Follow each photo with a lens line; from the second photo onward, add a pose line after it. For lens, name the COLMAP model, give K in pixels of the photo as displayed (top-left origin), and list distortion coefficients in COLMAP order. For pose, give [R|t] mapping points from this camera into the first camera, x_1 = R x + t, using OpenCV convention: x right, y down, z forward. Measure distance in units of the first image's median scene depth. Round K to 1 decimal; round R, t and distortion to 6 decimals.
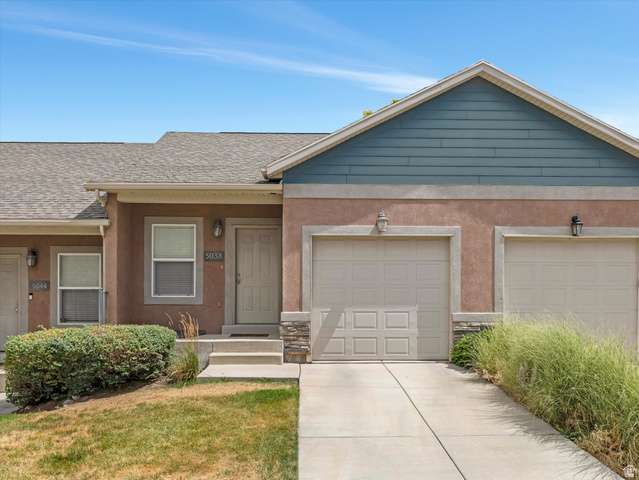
lens RADIAL K [[594.6, 0, 320.7], [0, 594.6, 236.9], [0, 0, 1]] dist [0.010334, 0.000000]
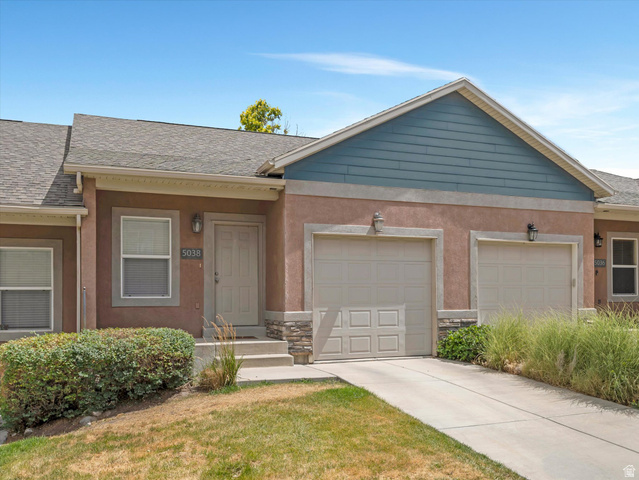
lens RADIAL K [[594.6, 0, 322.5], [0, 594.6, 242.8], [0, 0, 1]] dist [0.010334, 0.000000]
pose [[0.938114, 0.025459, 0.345389, -0.337168], [-0.024059, 0.999676, -0.008340, 0.020432], [-0.345489, -0.000486, 0.938423, 0.072243]]
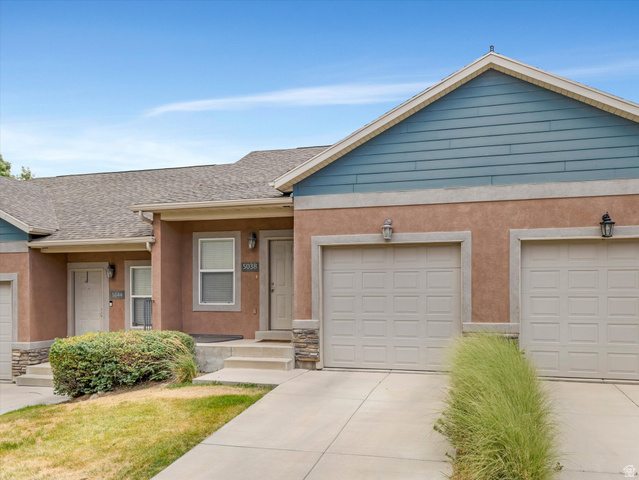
lens RADIAL K [[569.0, 0, 318.7], [0, 569.0, 243.8], [0, 0, 1]] dist [0.023422, -0.017853]
pose [[0.948426, -0.031570, -0.315421, 0.290686], [0.033203, 0.999449, -0.000195, -0.005165], [0.315253, -0.010288, 0.948952, 0.066282]]
